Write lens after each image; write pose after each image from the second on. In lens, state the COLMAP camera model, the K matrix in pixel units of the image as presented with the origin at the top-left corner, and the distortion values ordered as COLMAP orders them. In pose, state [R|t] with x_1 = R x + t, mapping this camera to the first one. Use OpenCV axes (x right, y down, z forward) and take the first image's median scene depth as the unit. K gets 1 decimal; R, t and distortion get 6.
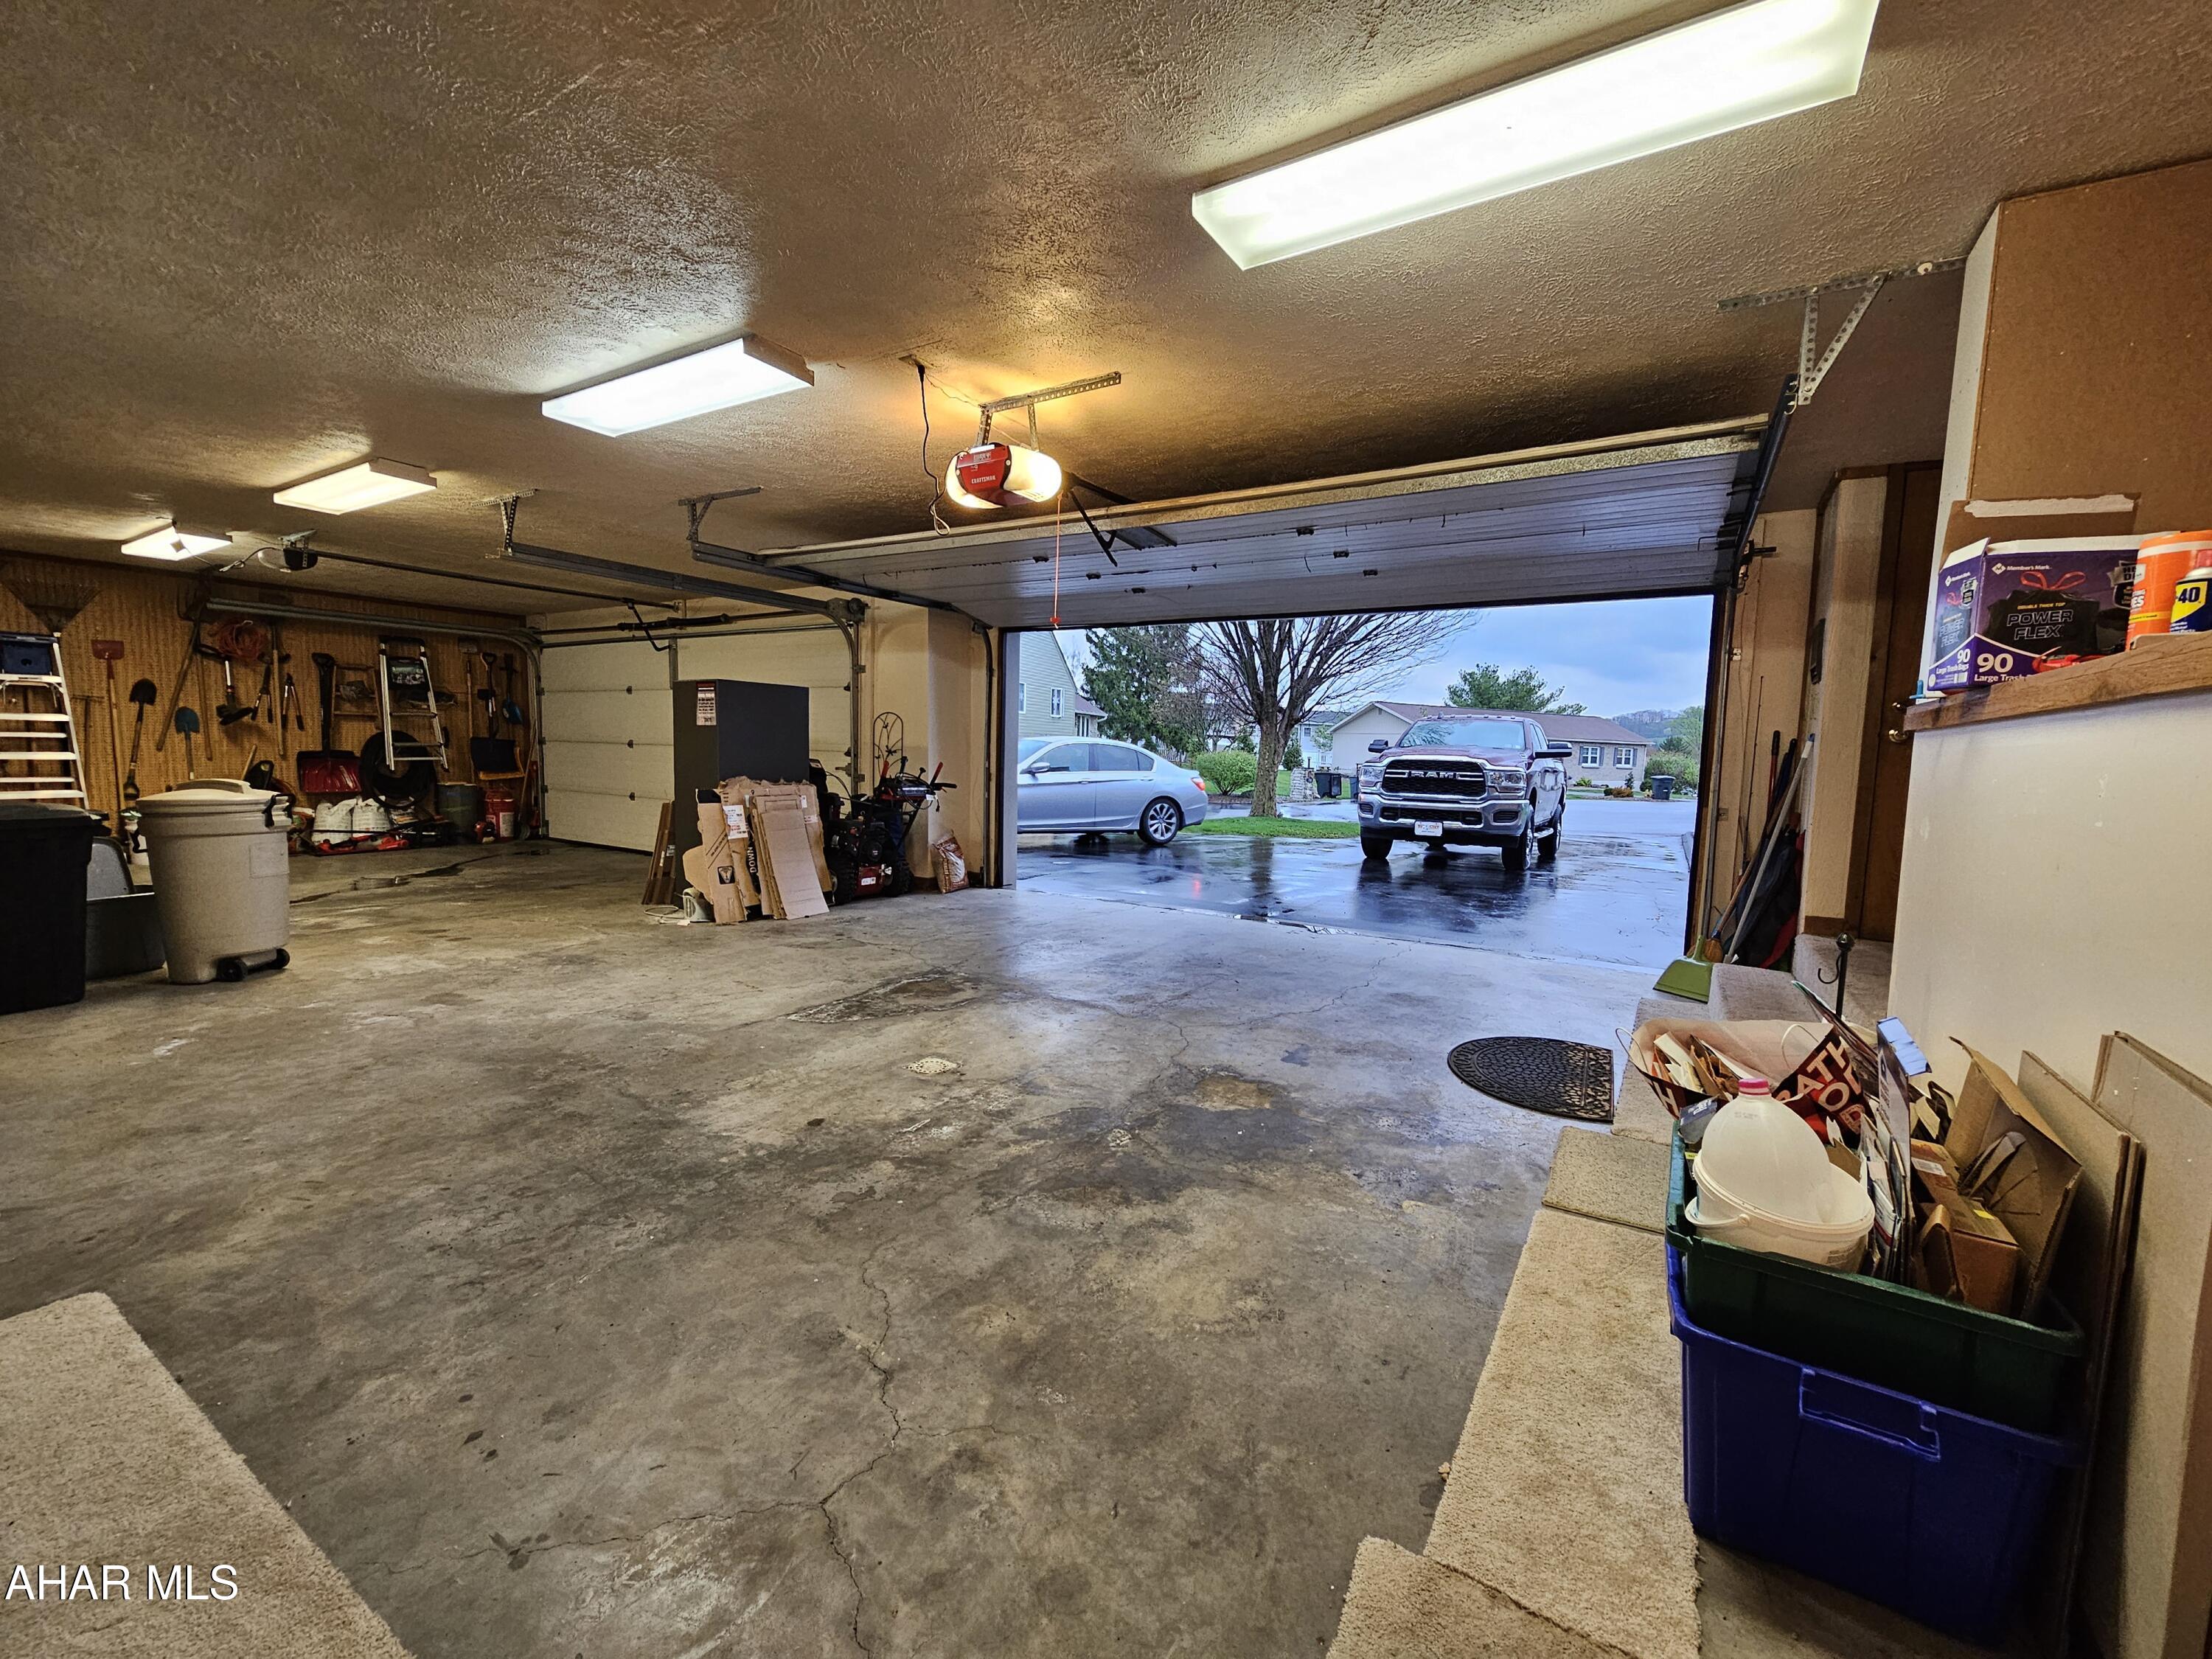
lens RADIAL K [[900.7, 0, 1103.4], [0, 900.7, 832.5], [0, 0, 1]] dist [-0.002244, 0.000018]
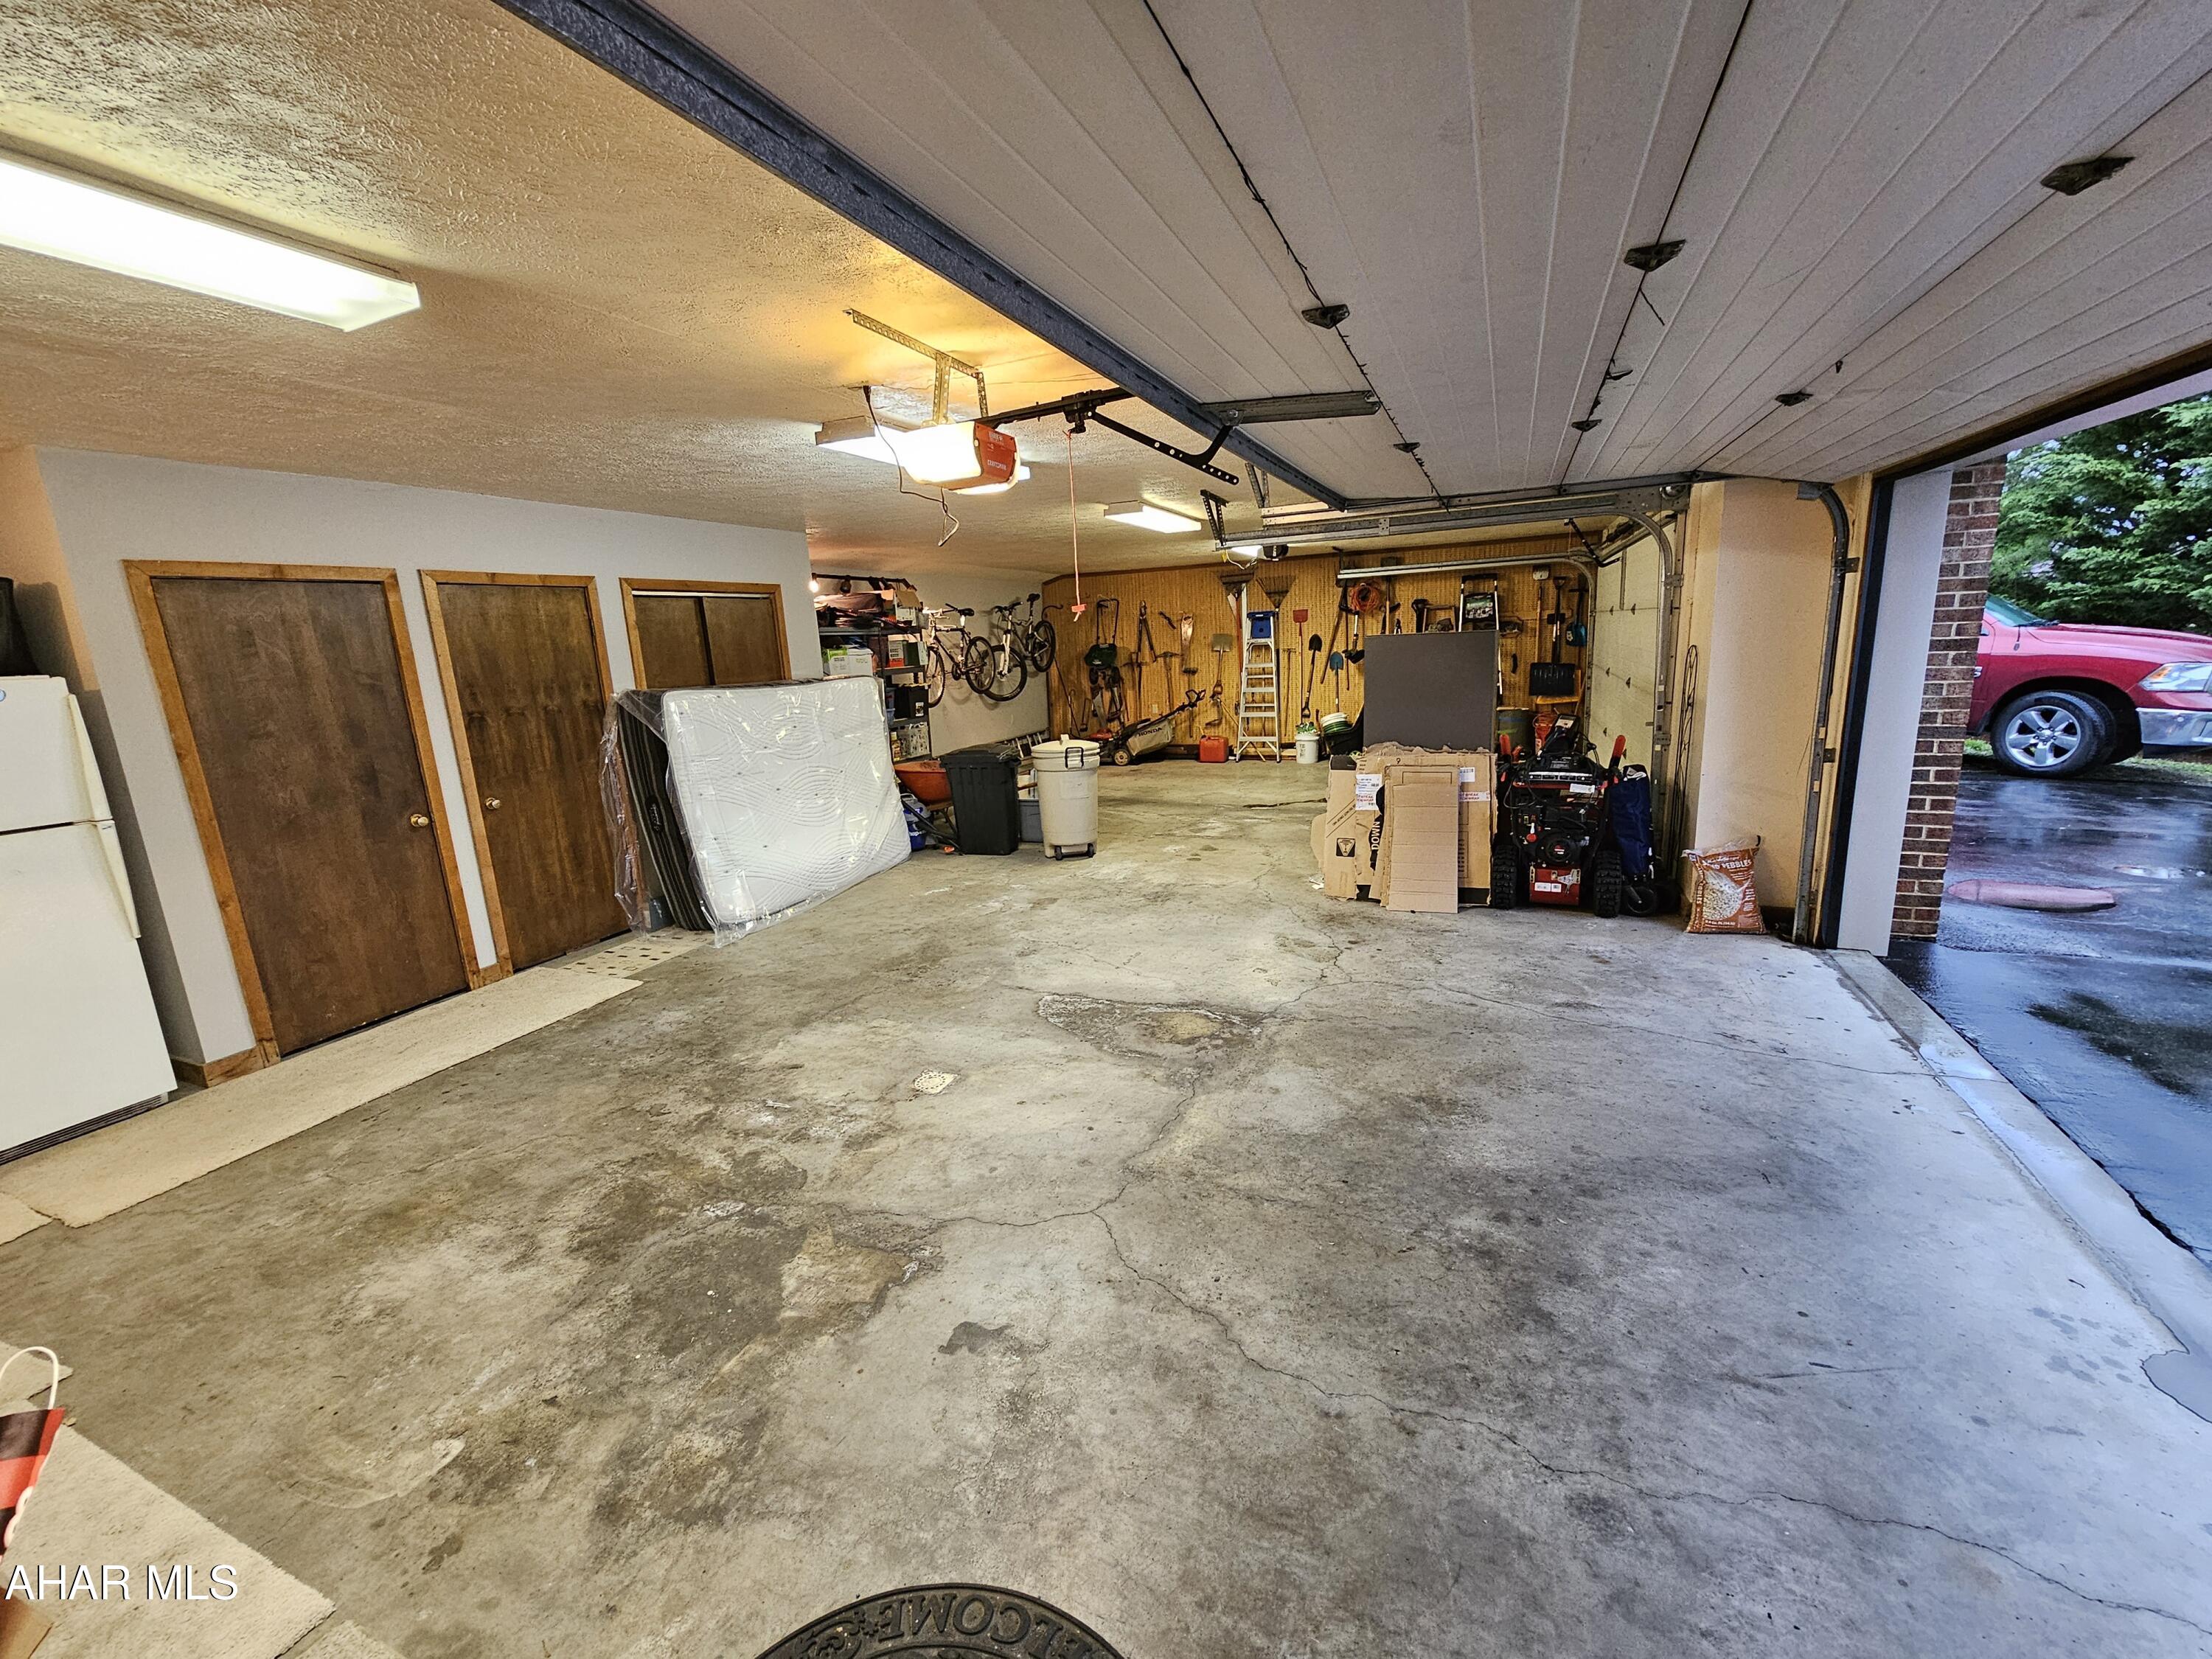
lens RADIAL K [[900.7, 0, 1103.4], [0, 900.7, 832.5], [0, 0, 1]] dist [-0.002244, 0.000018]
pose [[0.156684, 0.171453, -0.972653, 0.765713], [-0.037634, 0.985138, 0.167591, -0.195432], [0.986932, 0.010346, 0.160807, 0.985589]]
